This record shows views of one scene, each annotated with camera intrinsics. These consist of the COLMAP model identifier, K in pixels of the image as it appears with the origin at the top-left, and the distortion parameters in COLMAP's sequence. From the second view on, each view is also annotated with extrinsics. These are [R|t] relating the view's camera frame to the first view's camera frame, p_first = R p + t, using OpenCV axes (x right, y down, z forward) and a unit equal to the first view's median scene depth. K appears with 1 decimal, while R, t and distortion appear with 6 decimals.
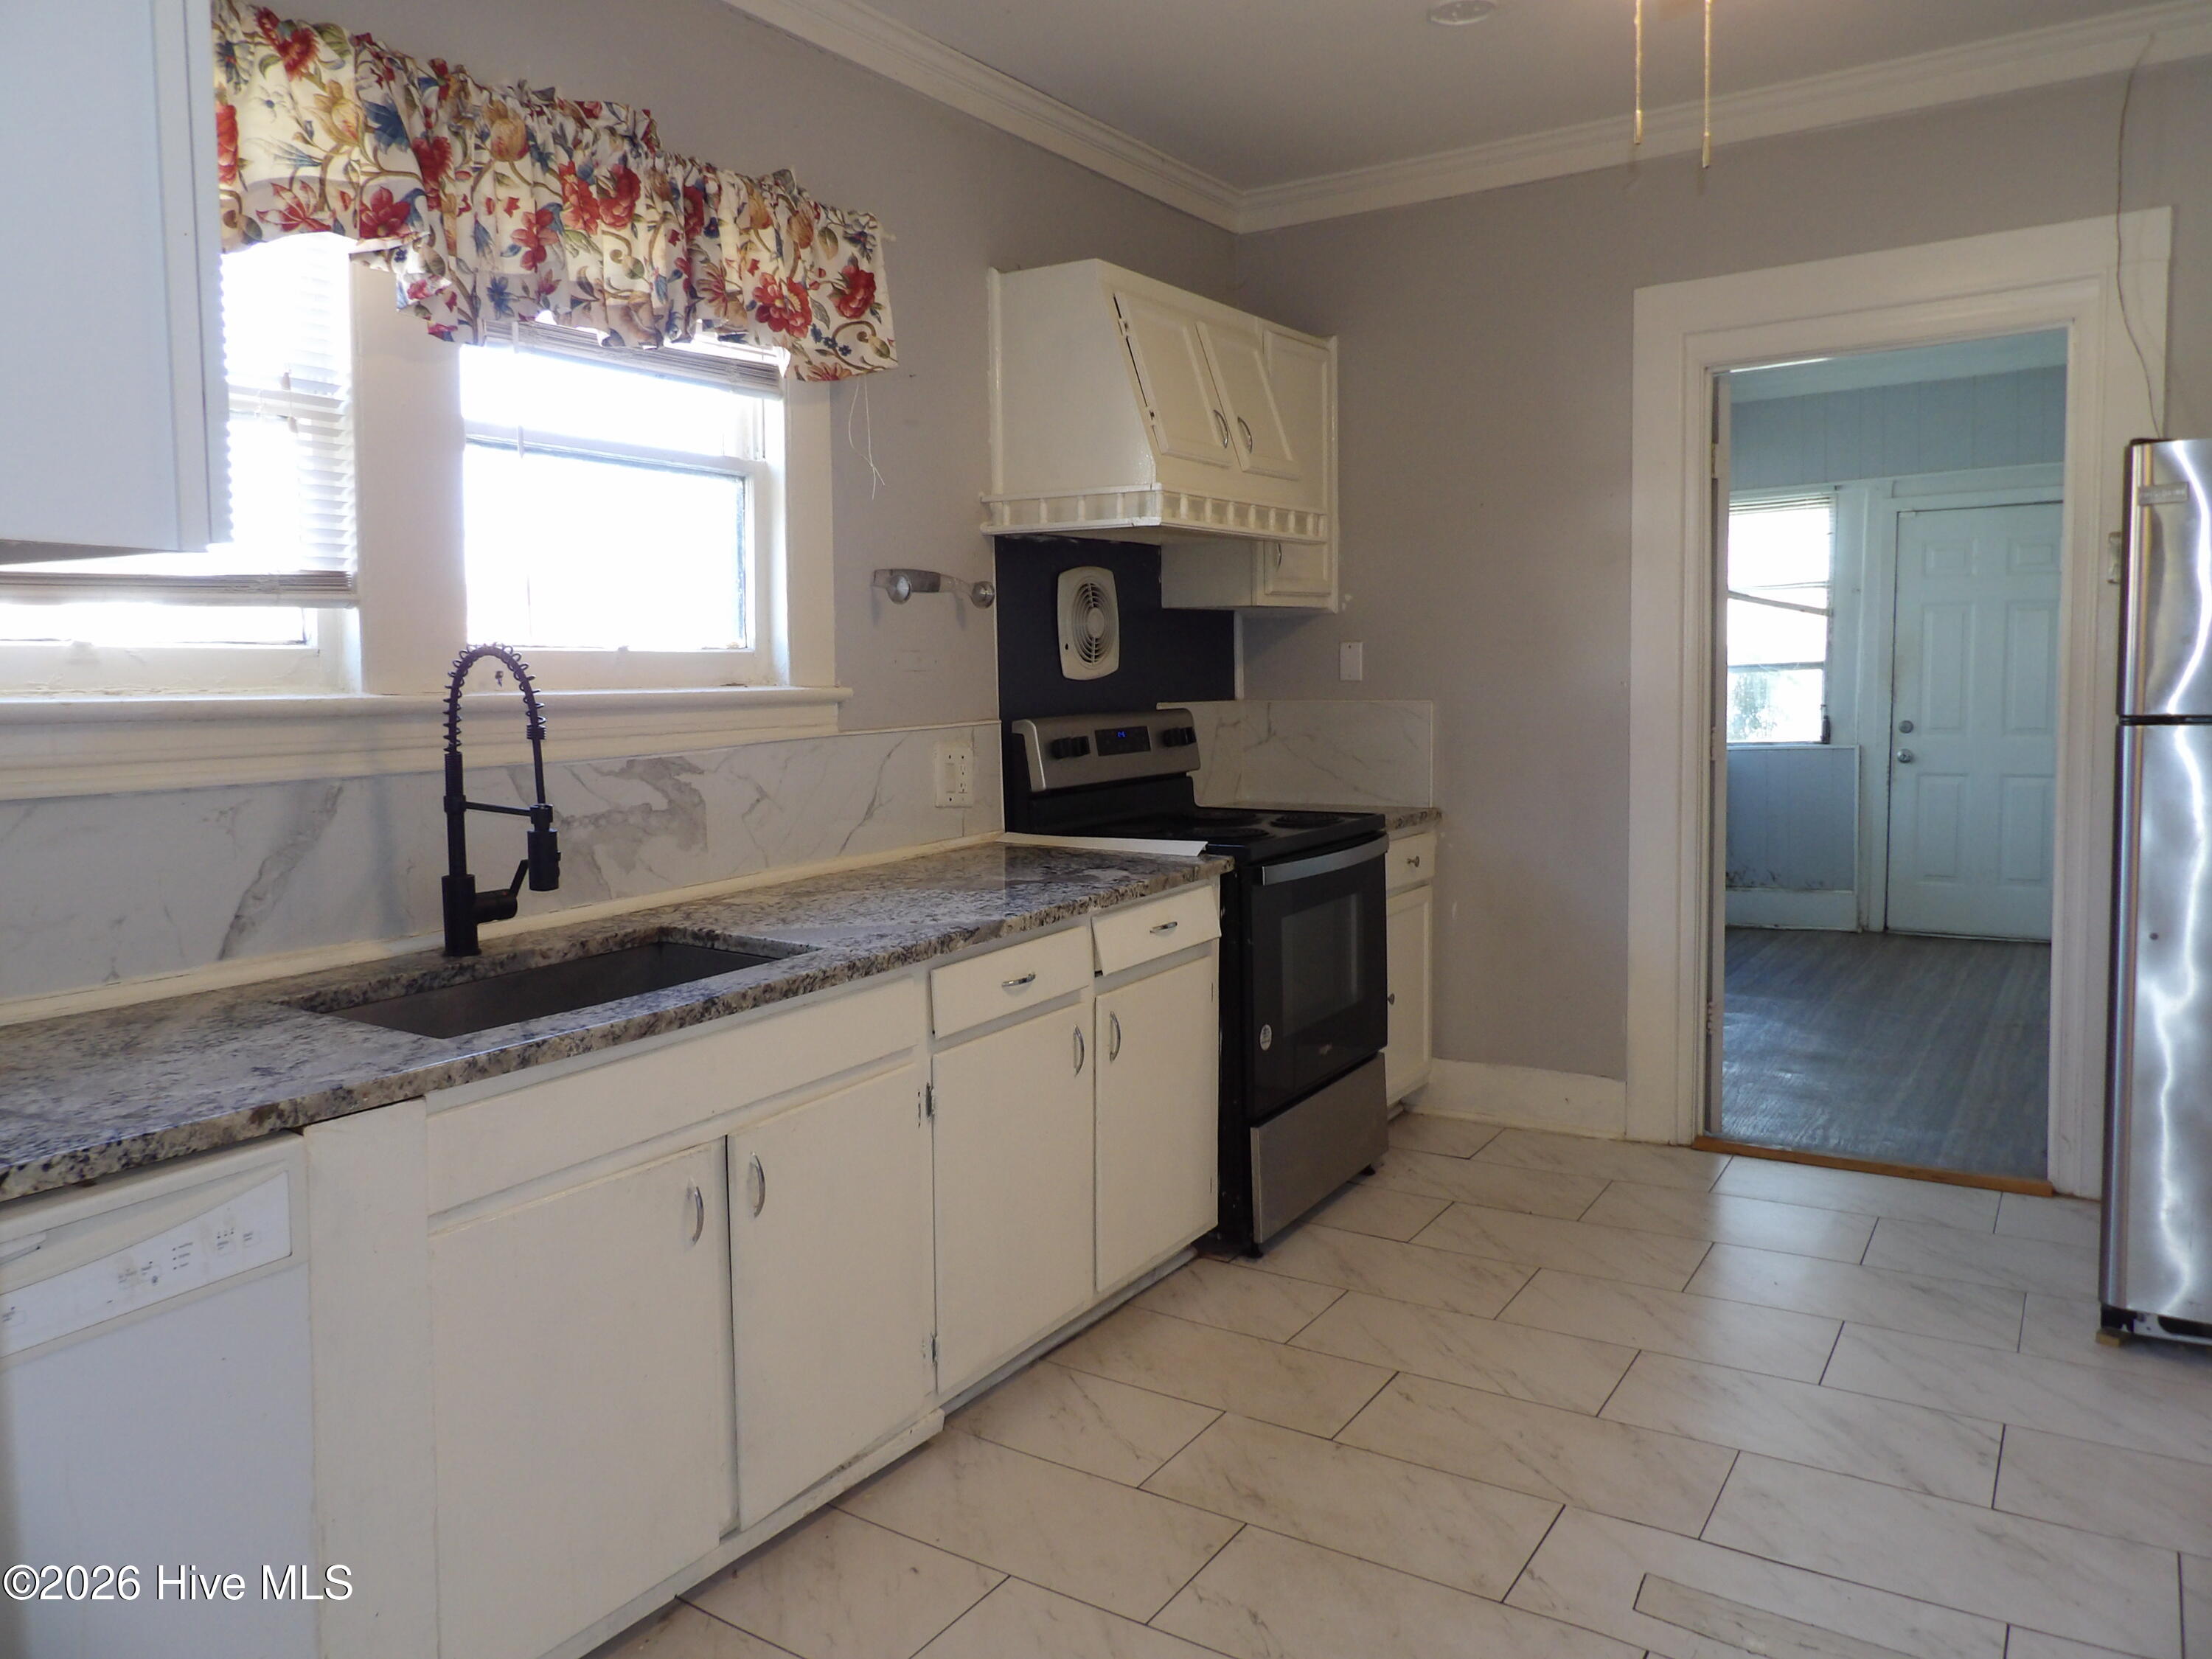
lens RADIAL K [[1556.9, 0, 1107.3], [0, 1556.9, 796.9], [0, 0, 1]] dist [-0.041832, 0.031768]
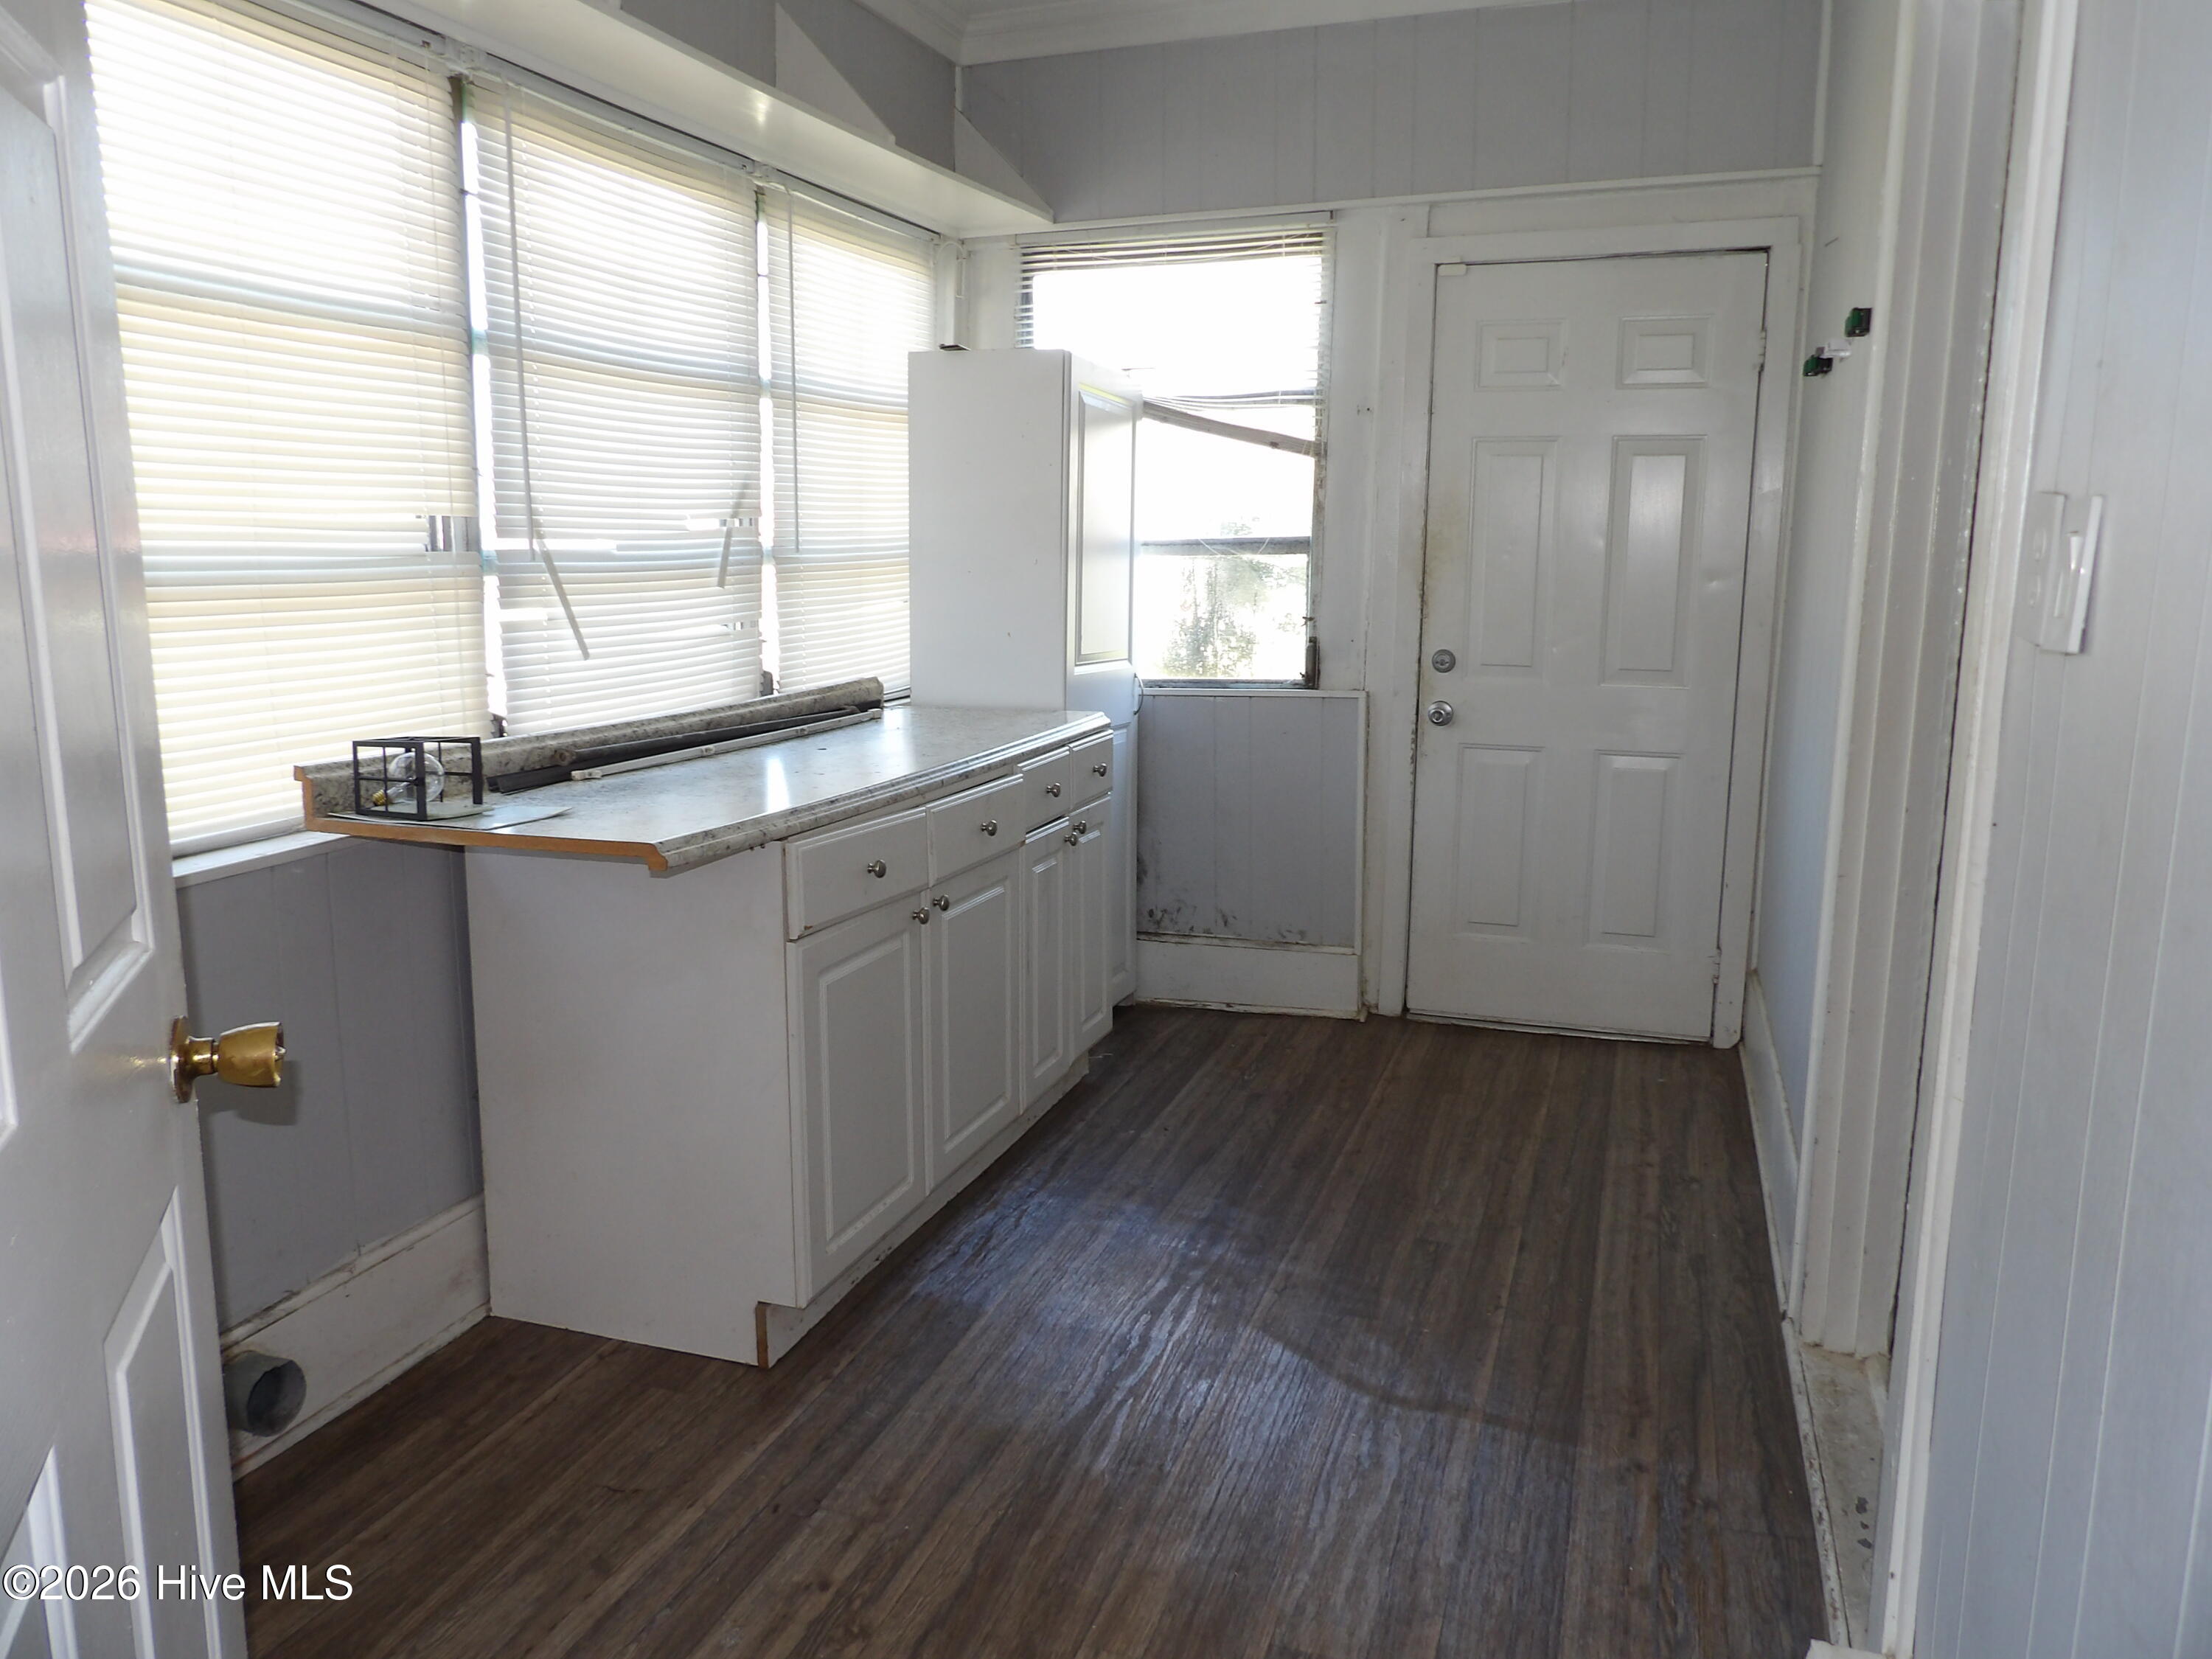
lens RADIAL K [[1556.9, 0, 1119.3], [0, 1556.9, 809.8], [0, 0, 1]] dist [-0.041832, 0.031768]
pose [[0.965023, -0.025004, 0.260970, 0.553507], [0.000288, 0.995542, 0.094320, -0.096704], [-0.262165, -0.090945, 0.960728, 1.047796]]
